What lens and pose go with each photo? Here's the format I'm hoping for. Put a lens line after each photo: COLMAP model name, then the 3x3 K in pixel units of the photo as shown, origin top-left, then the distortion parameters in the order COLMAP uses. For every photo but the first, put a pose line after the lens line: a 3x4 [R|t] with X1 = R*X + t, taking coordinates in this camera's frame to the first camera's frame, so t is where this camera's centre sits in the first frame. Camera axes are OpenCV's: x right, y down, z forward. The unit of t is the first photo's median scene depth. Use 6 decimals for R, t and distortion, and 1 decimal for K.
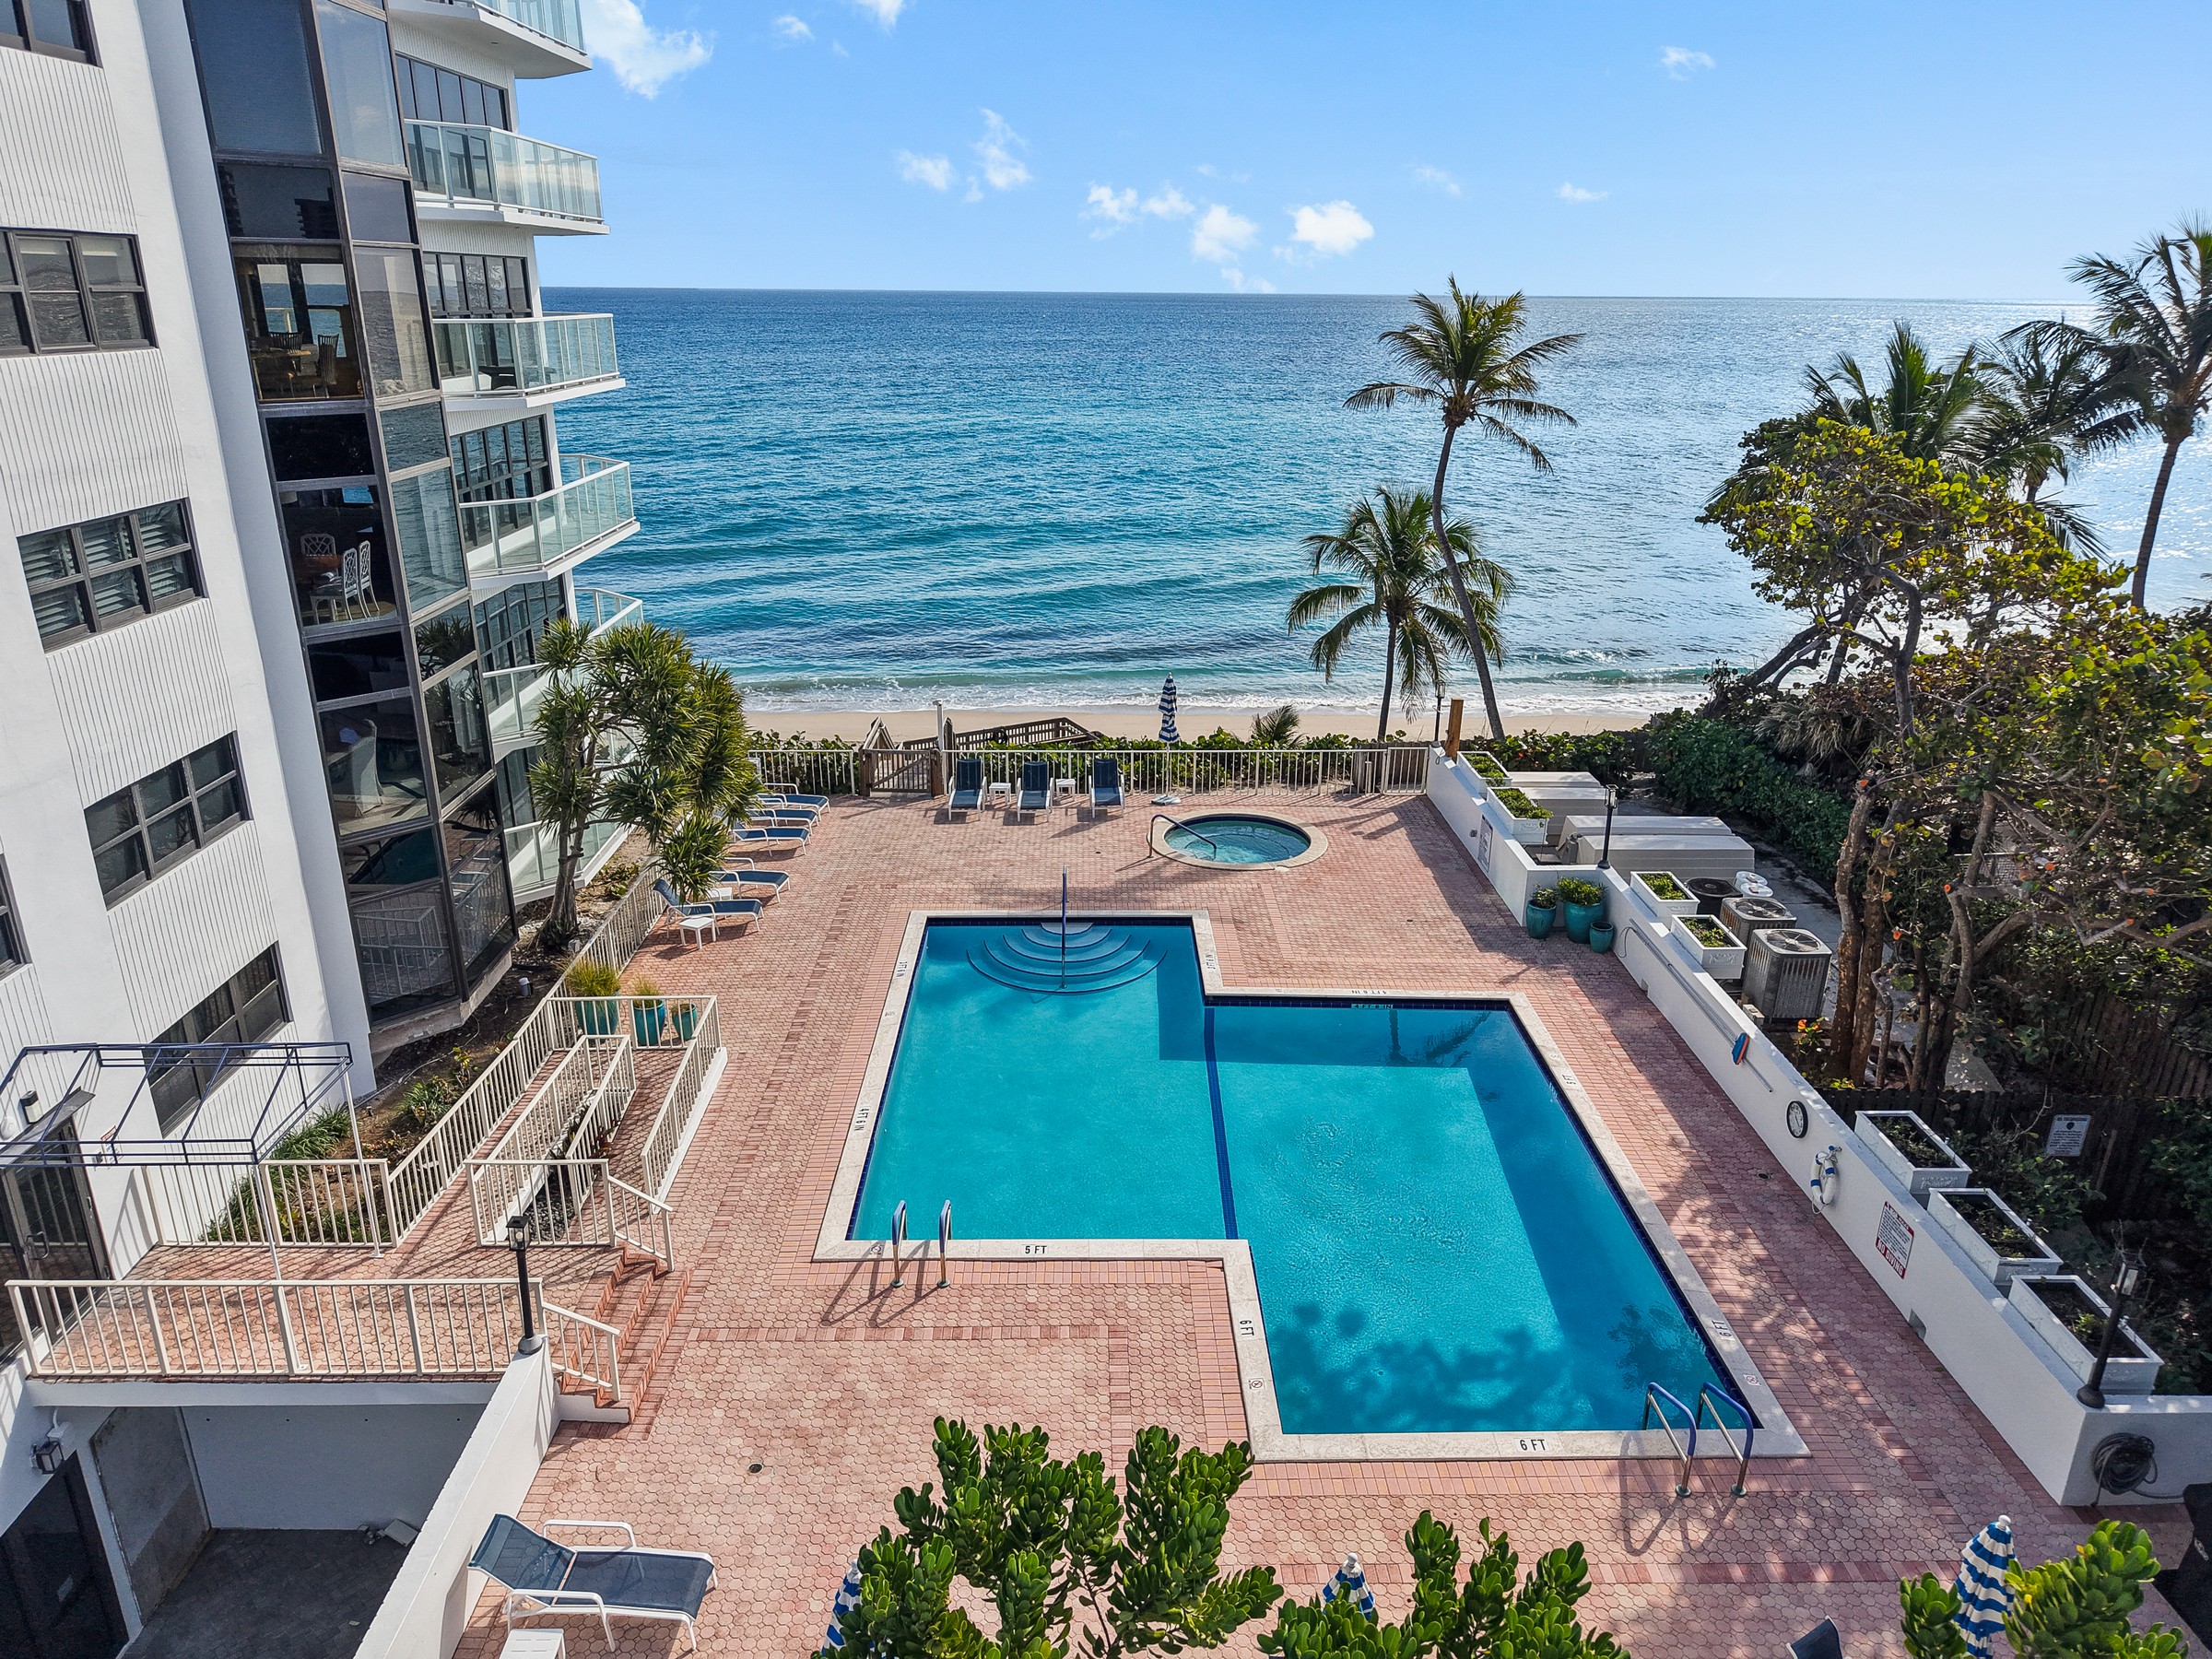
lens RADIAL K [[1514.9, 0, 1113.4], [0, 1514.9, 829.8], [0, 0, 1]] dist [0.059884, 0.003394]
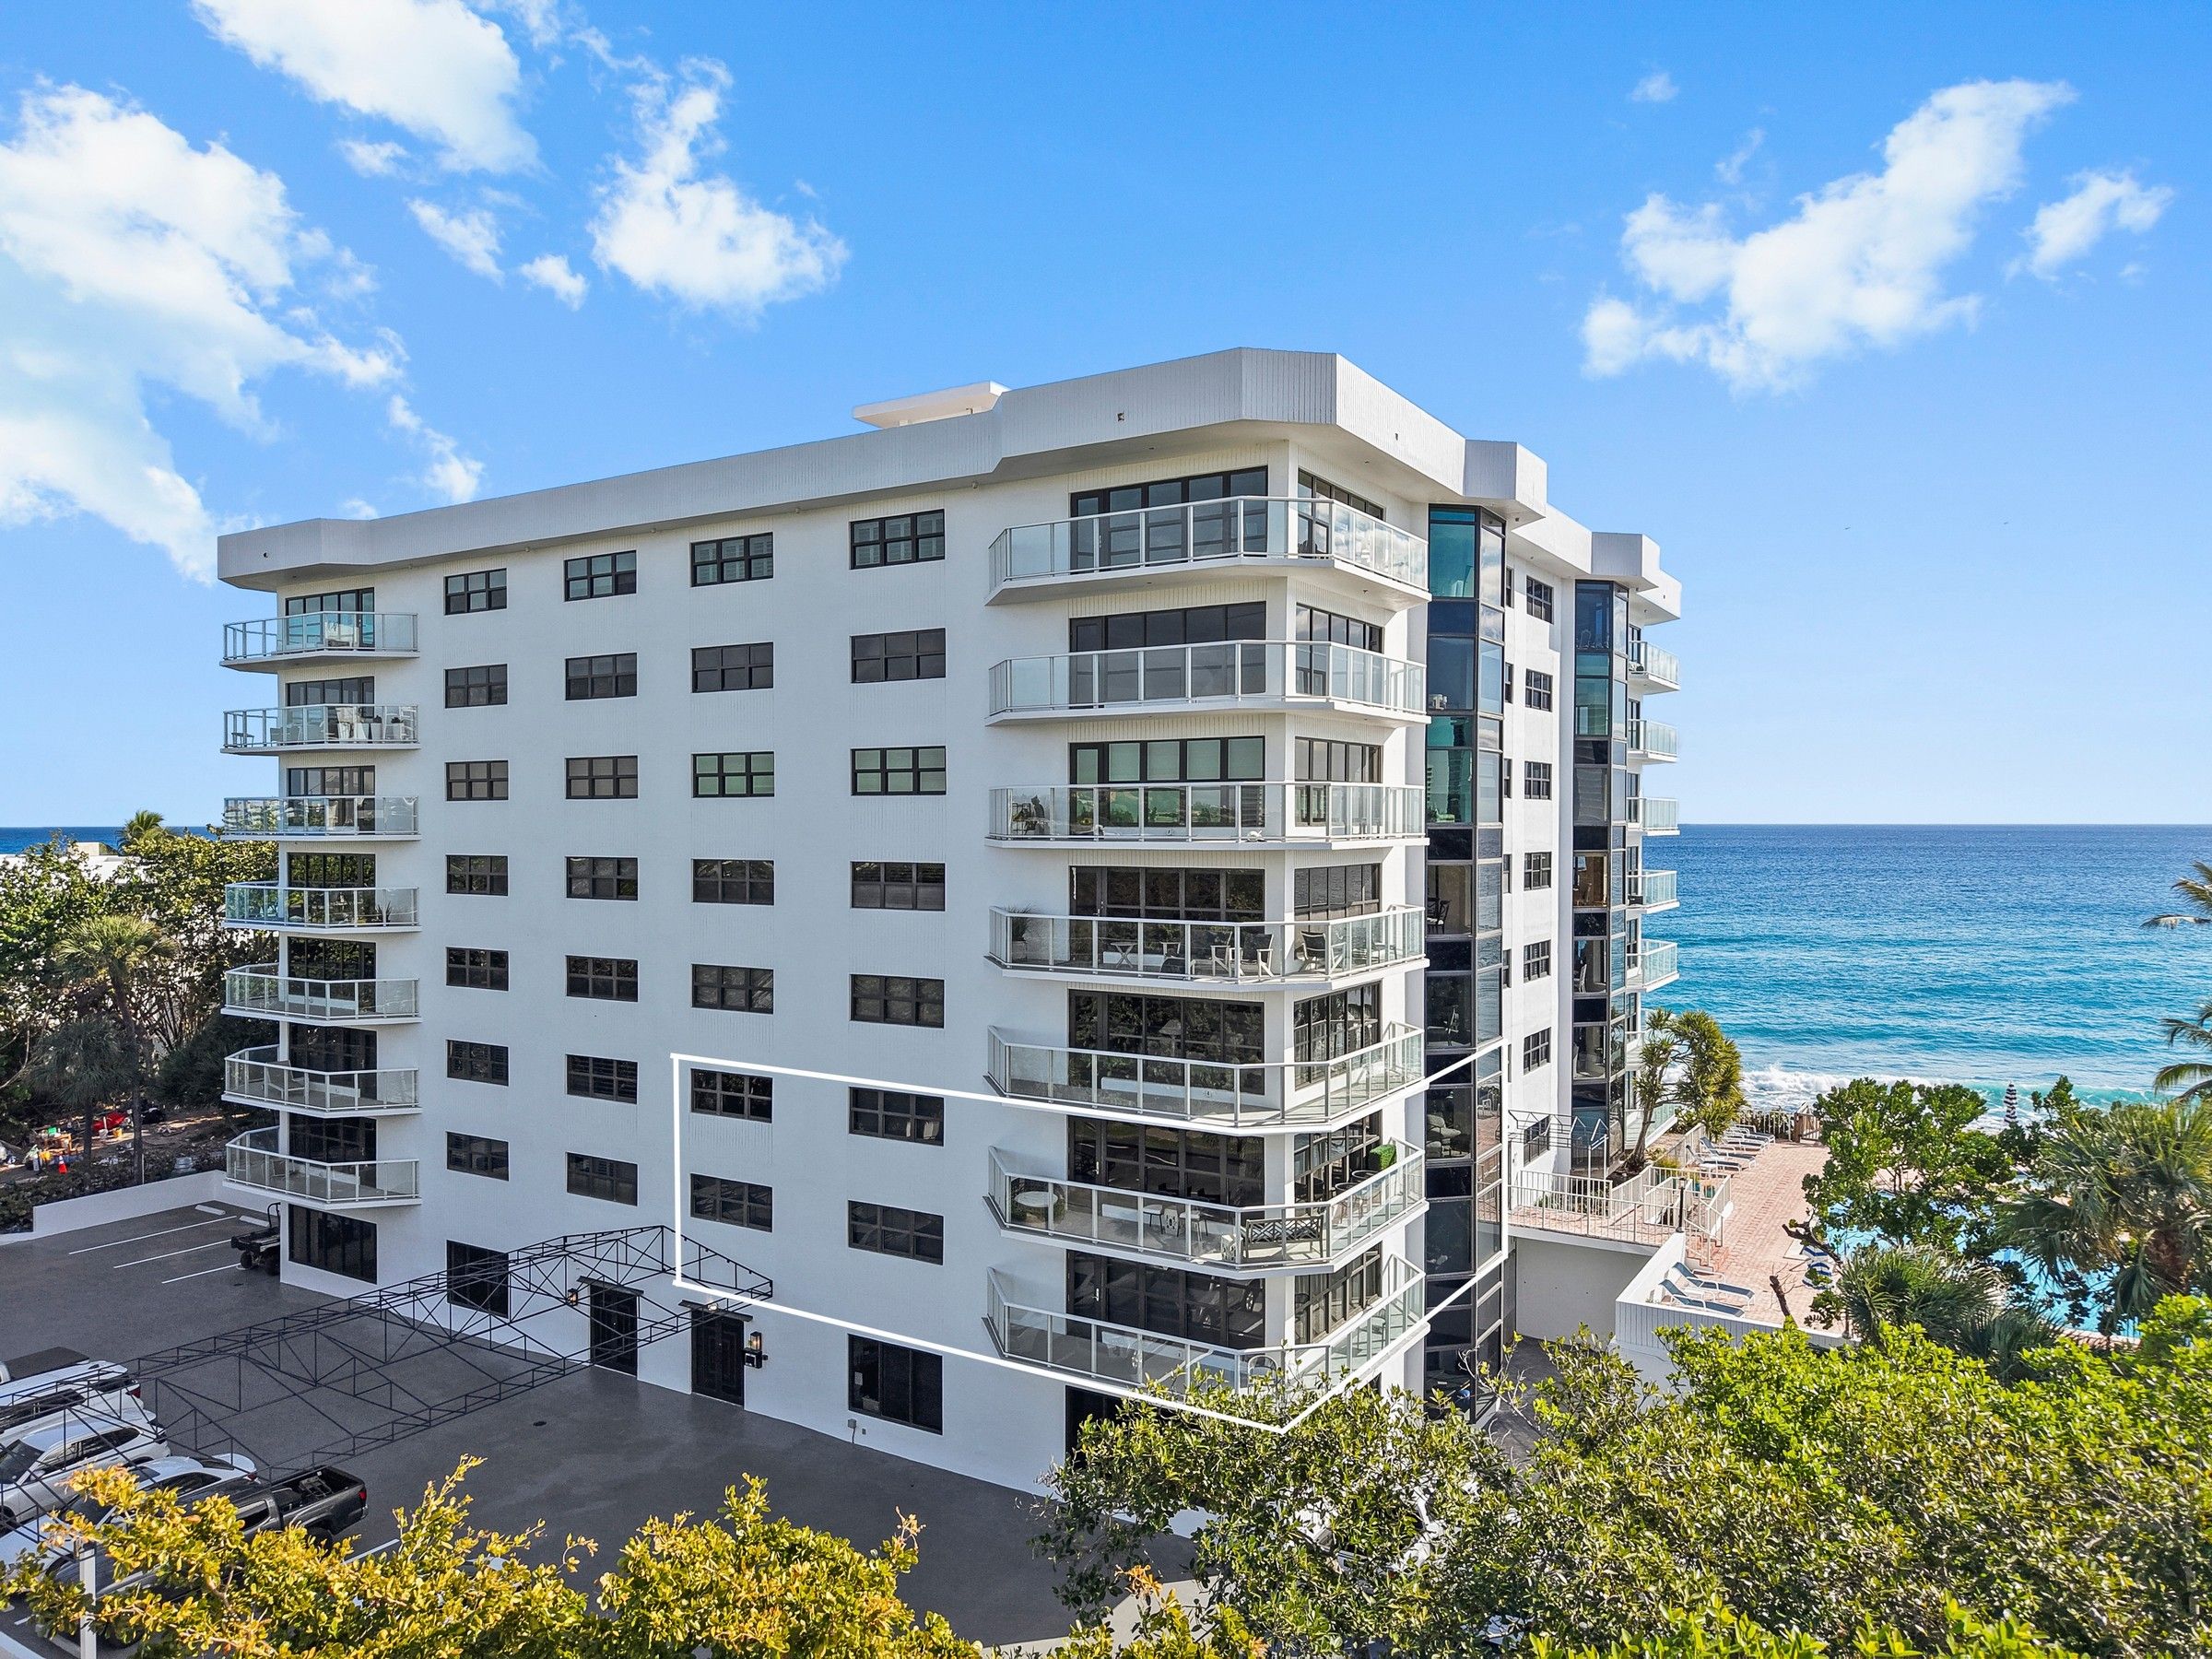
lens RADIAL K [[1514.9, 0, 1107.7], [0, 1514.9, 821.8], [0, 0, 1]] dist [0.059884, 0.003394]
pose [[0.843376, -0.006880, -0.537280, 0.184535], [-0.174456, 0.942242, -0.285911, 0.456072], [0.508214, 0.334862, 0.793464, -1.488692]]
